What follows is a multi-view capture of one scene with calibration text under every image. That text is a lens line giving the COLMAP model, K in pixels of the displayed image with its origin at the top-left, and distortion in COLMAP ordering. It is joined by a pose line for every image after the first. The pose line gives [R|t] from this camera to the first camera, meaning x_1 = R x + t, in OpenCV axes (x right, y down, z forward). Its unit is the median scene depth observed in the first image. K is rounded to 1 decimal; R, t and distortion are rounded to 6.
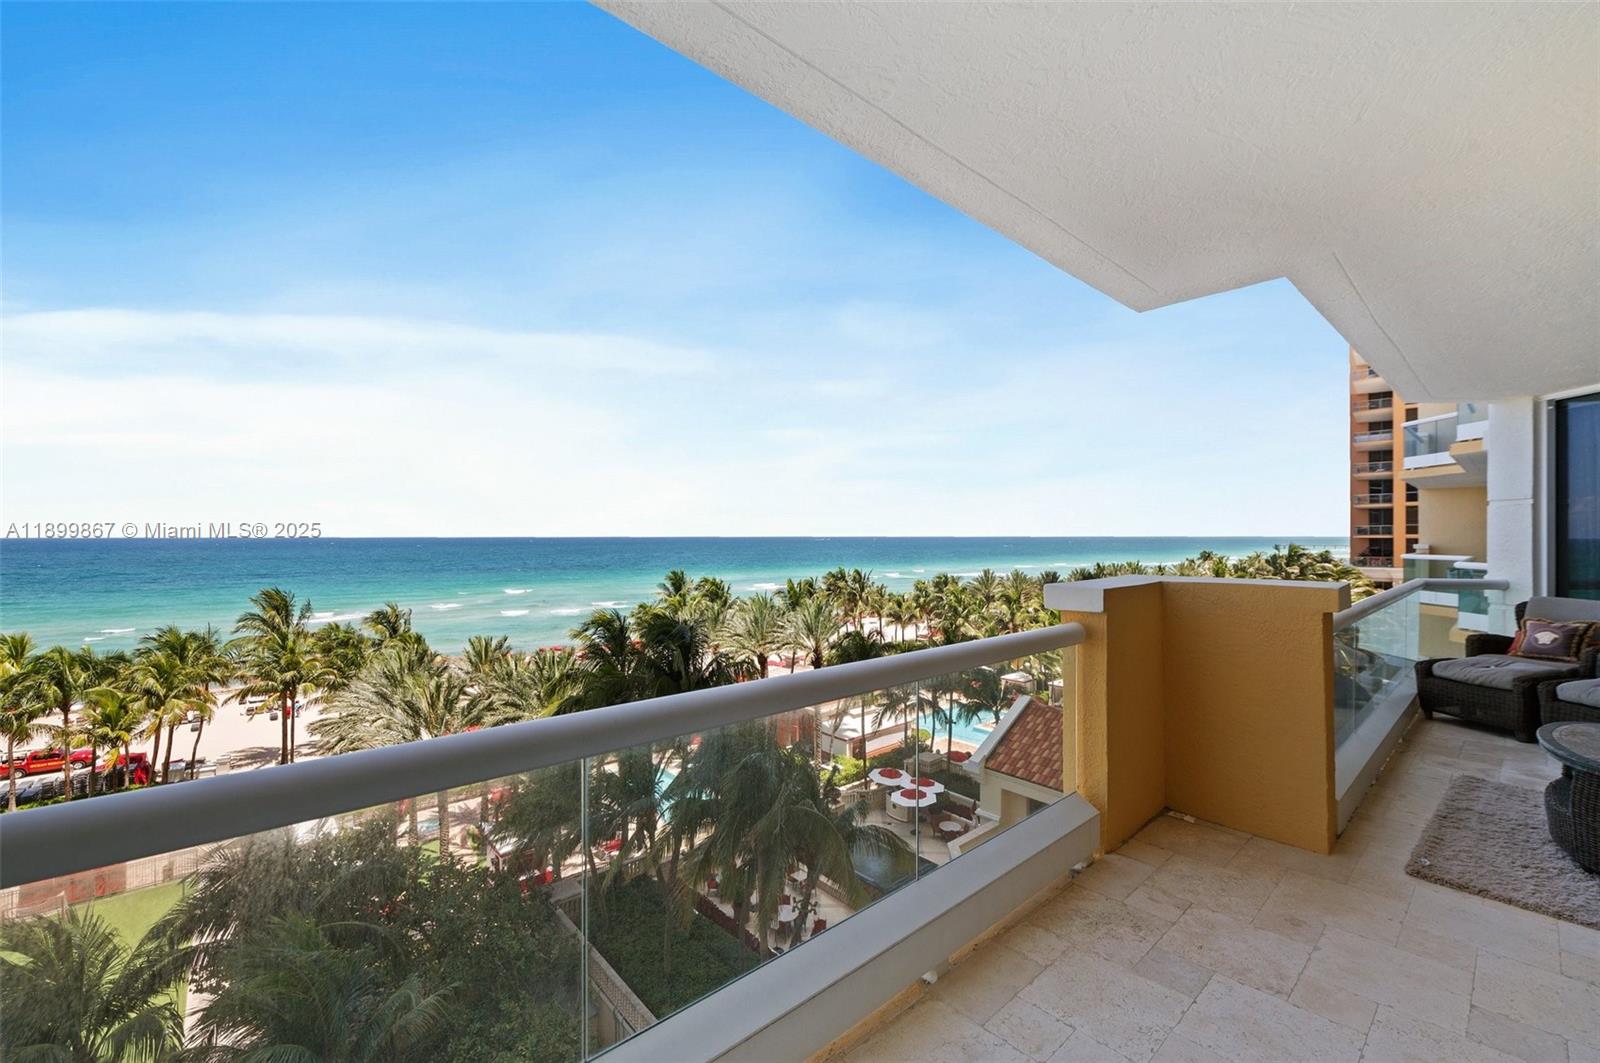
lens RADIAL K [[651.2, 0, 810.1], [0, 651.2, 533.5], [0, 0, 1]] dist [-0.001721, -0.000443]
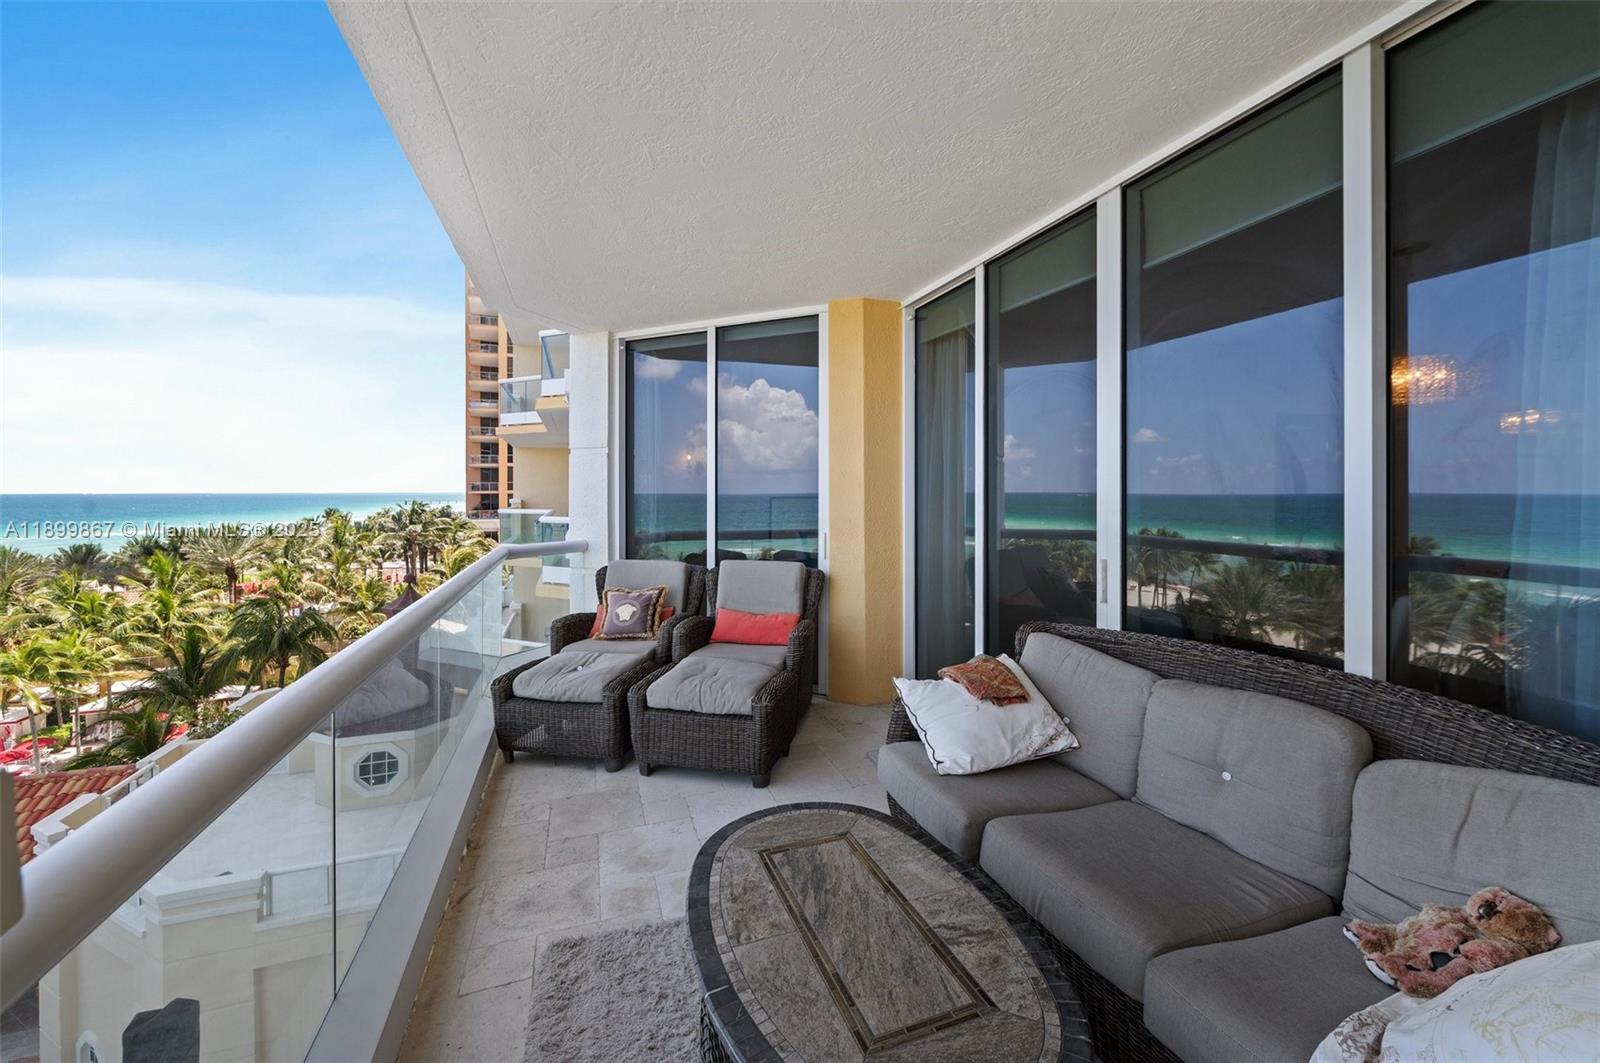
lens RADIAL K [[651.2, 0, 828.8], [0, 651.2, 495.3], [0, 0, 1]] dist [-0.001721, -0.000443]
pose [[0.363467, -0.006486, 0.931585, 0.042879], [-0.001444, 0.999971, 0.007525, 0.000527], [-0.931606, -0.004080, 0.363447, 0.043042]]
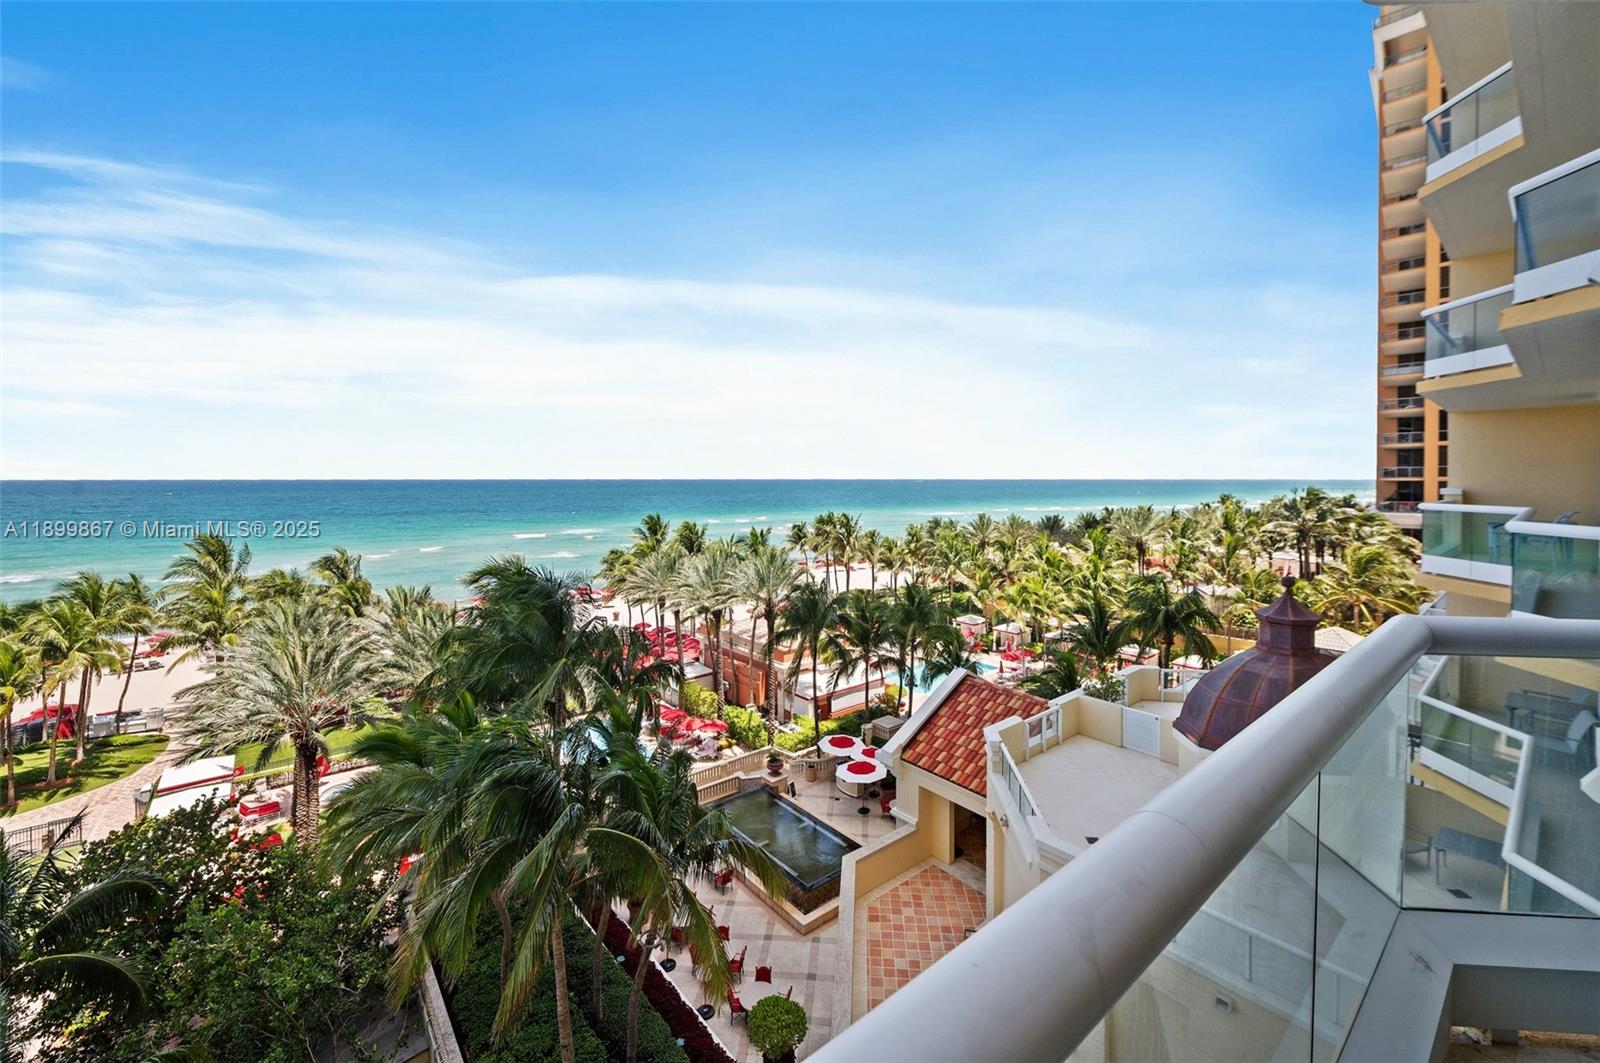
lens RADIAL K [[651.2, 0, 801.0], [0, 651.2, 485.7], [0, 0, 1]] dist [-0.001721, -0.000443]
pose [[0.999386, 0.000853, -0.035022, 0.076018], [-0.000331, 0.999889, 0.014924, 0.000713], [0.035031, -0.014904, 0.999275, 0.079131]]
